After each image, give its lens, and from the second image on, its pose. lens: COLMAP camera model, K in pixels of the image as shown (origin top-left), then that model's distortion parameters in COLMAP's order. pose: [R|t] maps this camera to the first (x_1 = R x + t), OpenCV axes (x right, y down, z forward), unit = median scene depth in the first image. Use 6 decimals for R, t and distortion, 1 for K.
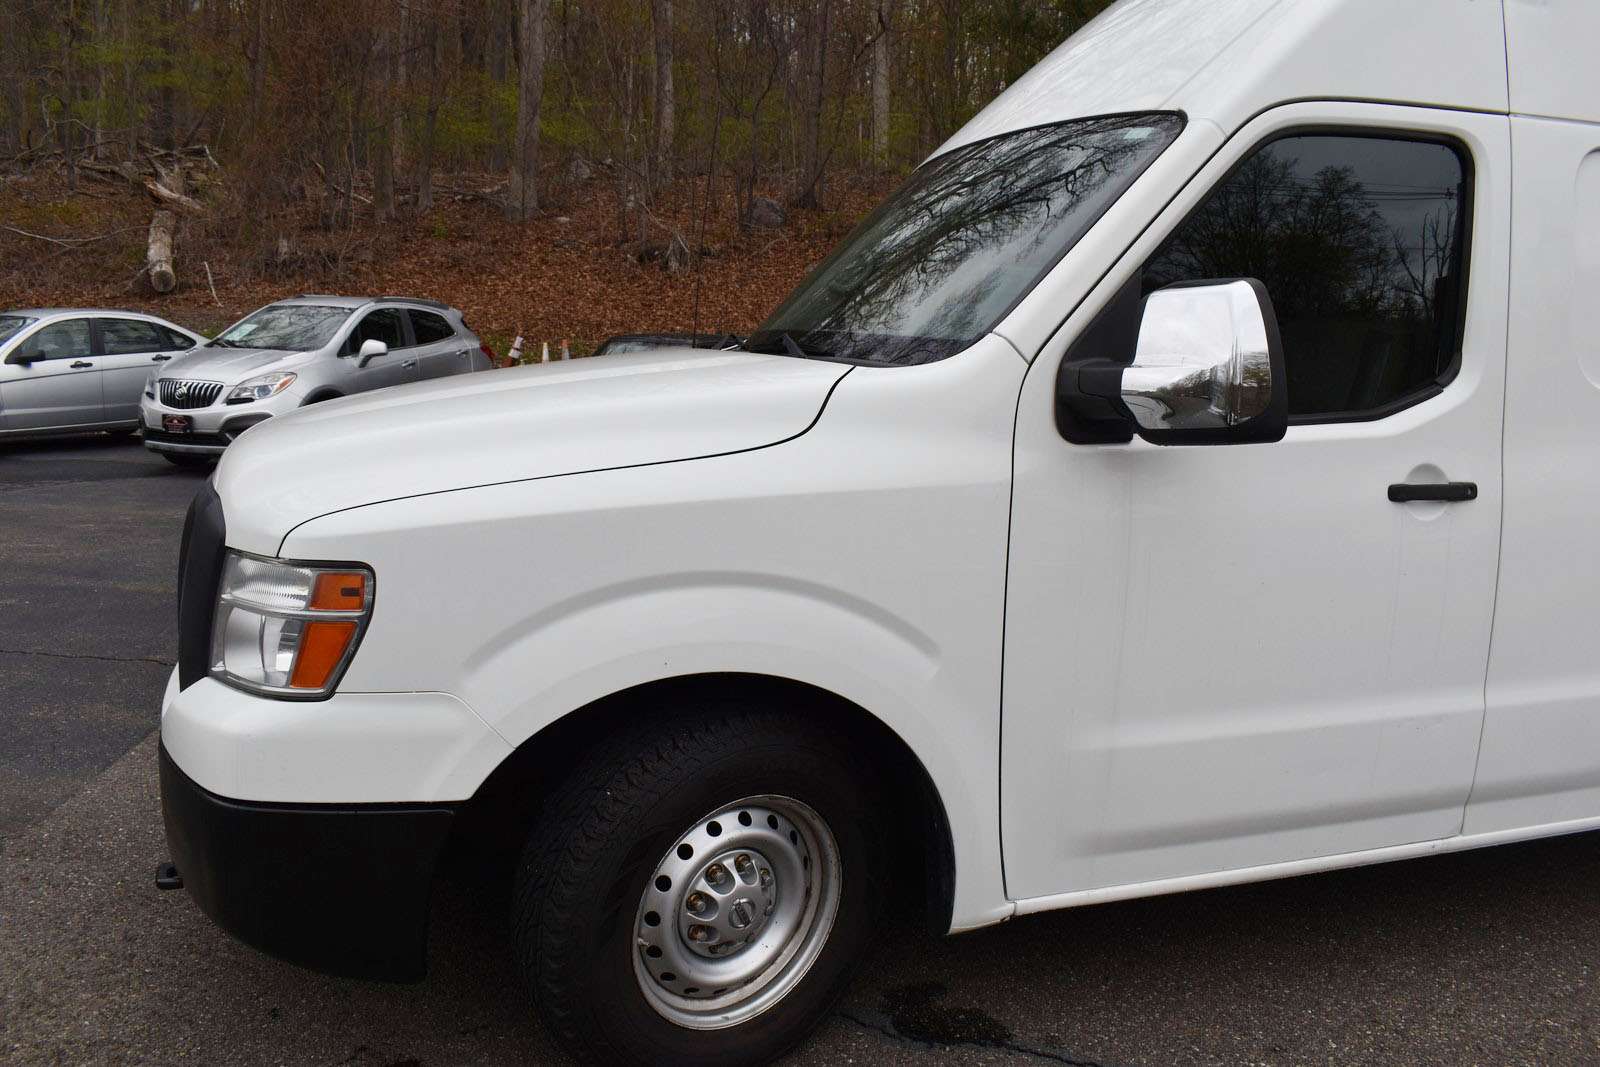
lens RADIAL K [[1235.9, 0, 800.0], [0, 1235.9, 533.5], [0, 0, 1]] dist [-0.098668, 0.017913]
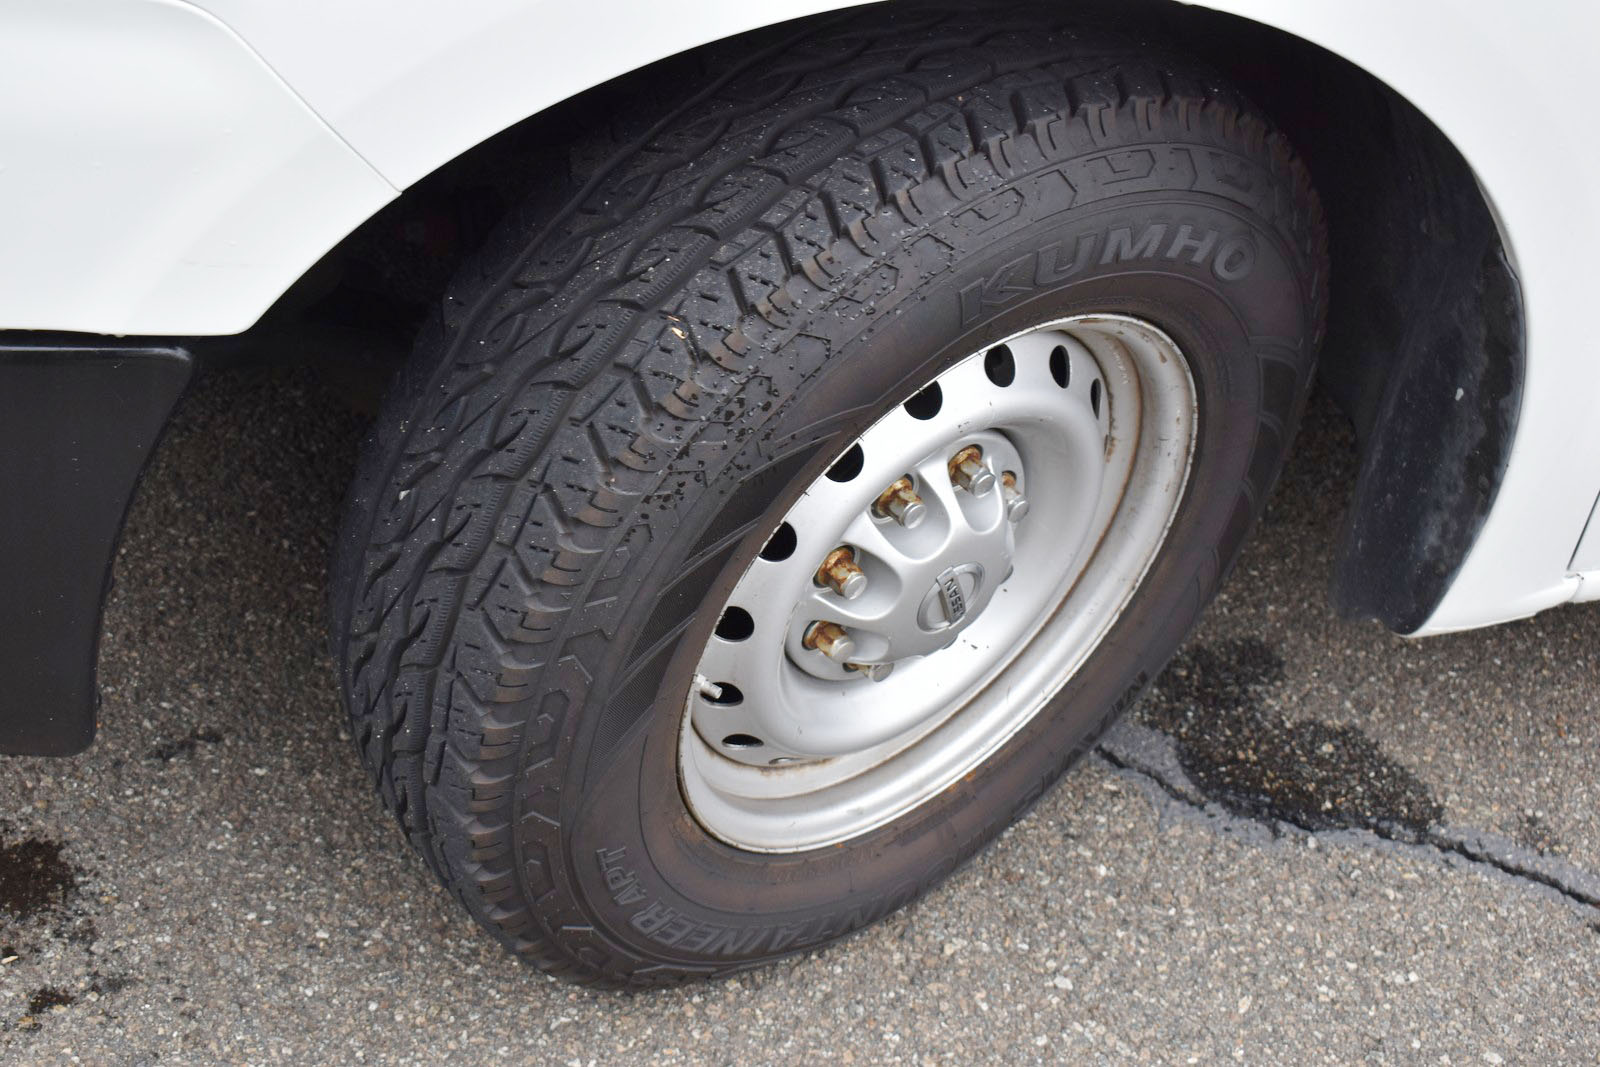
lens RADIAL K [[2170.3, 0, 800.0], [0, 2170.3, 533.5], [0, 0, 1]] dist [-0.025579, -0.039339]
pose [[0.990216, 0.078831, 0.115142, -0.163387], [-0.125154, 0.866638, 0.482986, -0.020358], [-0.061713, -0.492671, 0.868024, 0.417264]]
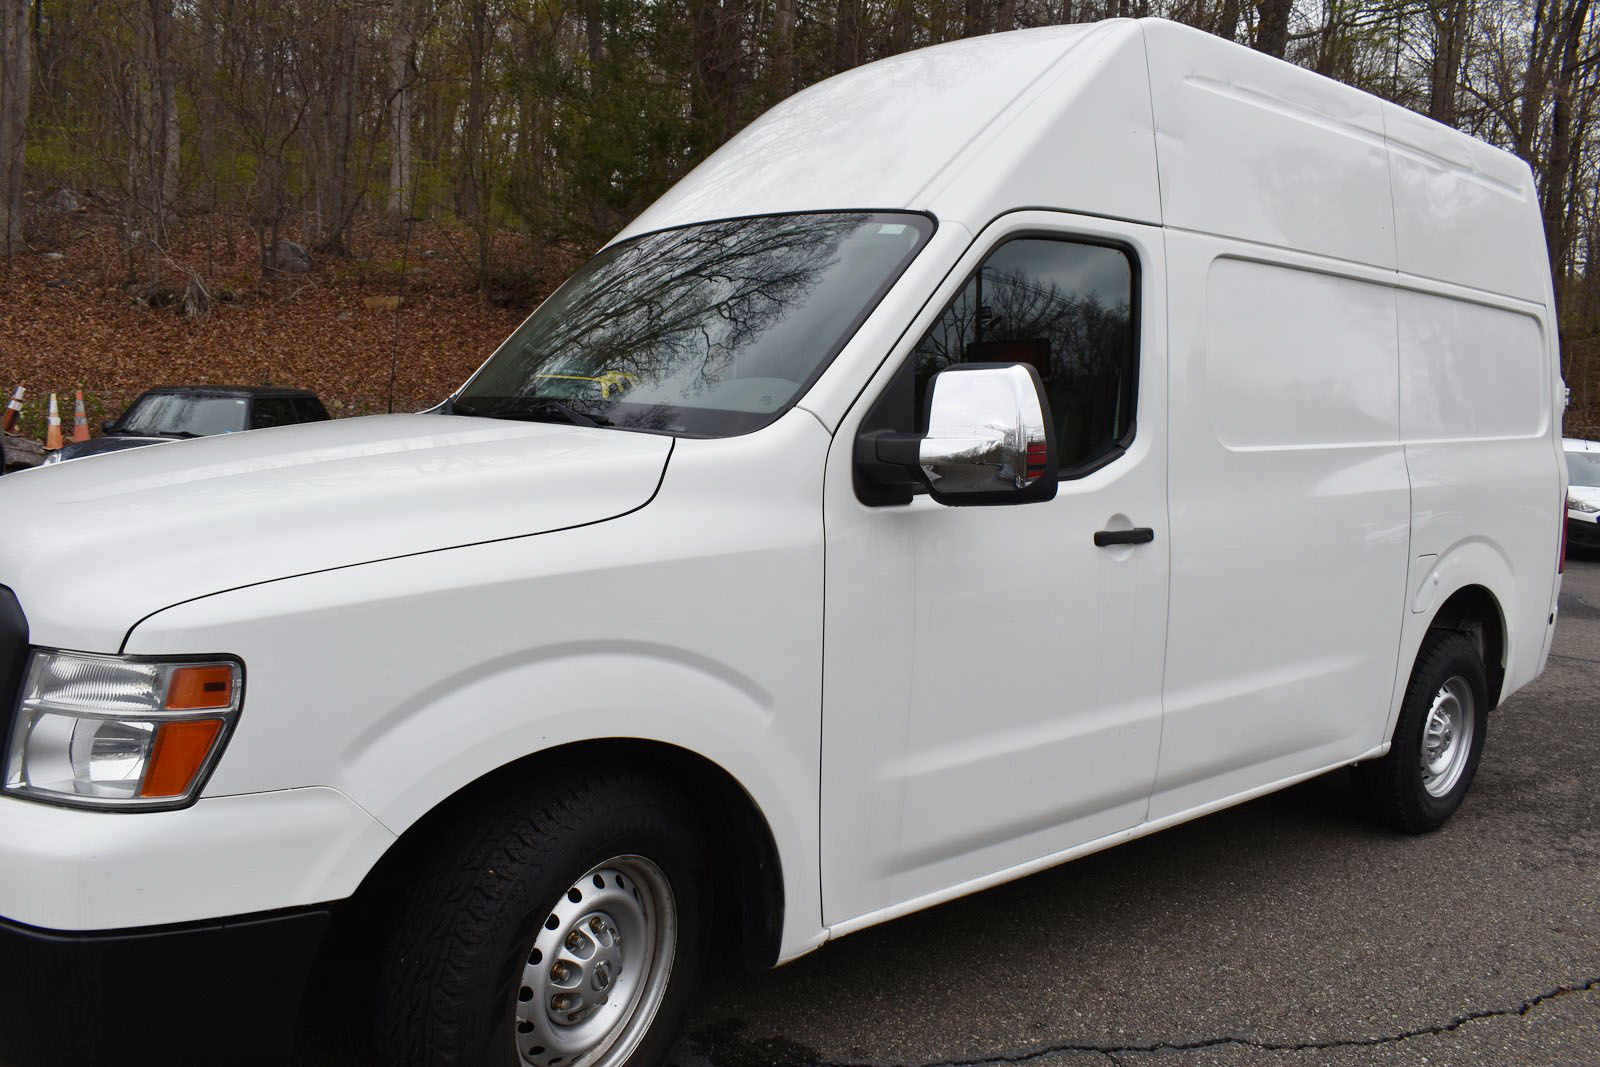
lens RADIAL K [[1235.9, 0, 800.0], [0, 1235.9, 533.5], [0, 0, 1]] dist [-0.098668, 0.017913]
pose [[0.924016, -0.030585, 0.381128, -0.256743], [0.045723, 0.998481, -0.030726, -0.016262], [-0.379610, 0.045818, 0.924011, -0.010837]]
